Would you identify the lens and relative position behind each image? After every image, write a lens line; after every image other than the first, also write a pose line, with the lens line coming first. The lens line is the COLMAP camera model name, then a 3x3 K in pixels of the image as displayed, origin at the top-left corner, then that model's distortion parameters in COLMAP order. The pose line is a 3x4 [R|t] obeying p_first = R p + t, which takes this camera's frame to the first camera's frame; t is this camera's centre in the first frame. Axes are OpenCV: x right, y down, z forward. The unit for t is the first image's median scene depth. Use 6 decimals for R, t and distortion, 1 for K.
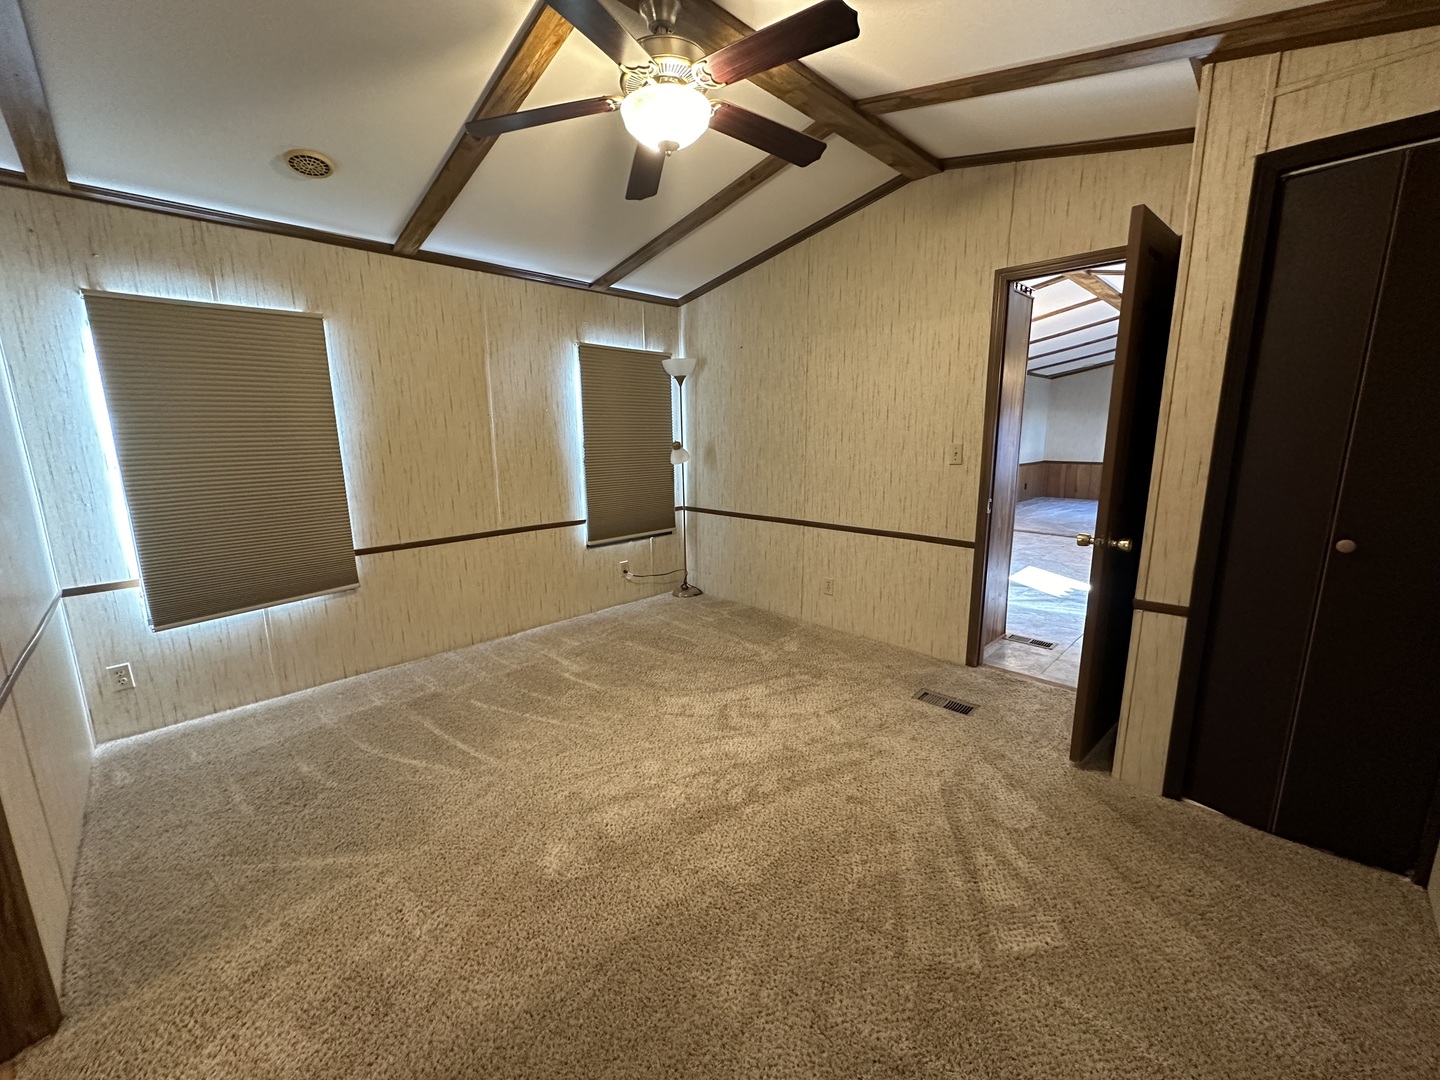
lens RADIAL K [[575.1, 0, 711.8], [0, 575.1, 541.8], [0, 0, 1]] dist [-0.002899, 0.000443]
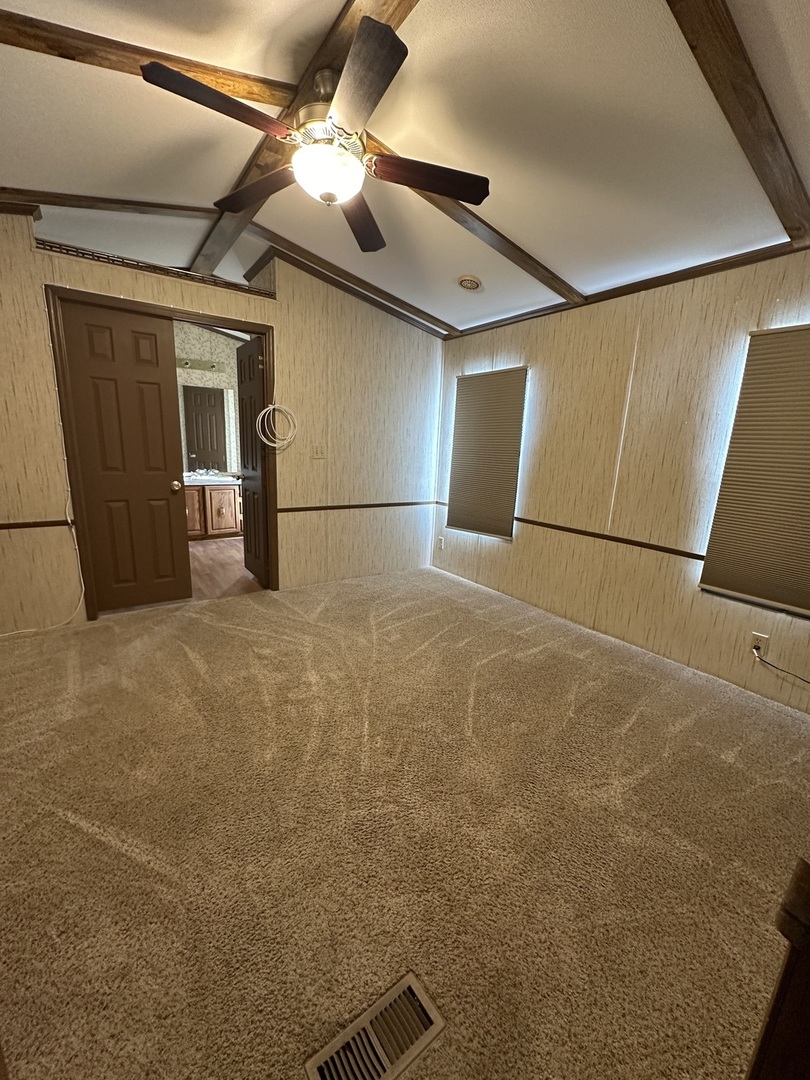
lens RADIAL K [[431.3, 0, 397.8], [0, 431.3, 542.7], [0, 0, 1]] dist [-0.002899, 0.000443]
pose [[-0.173525, 0.227072, -0.958294, 0.501120], [-0.224050, 0.938438, 0.262937, -0.136720], [0.959005, 0.260332, -0.111967, 0.733593]]
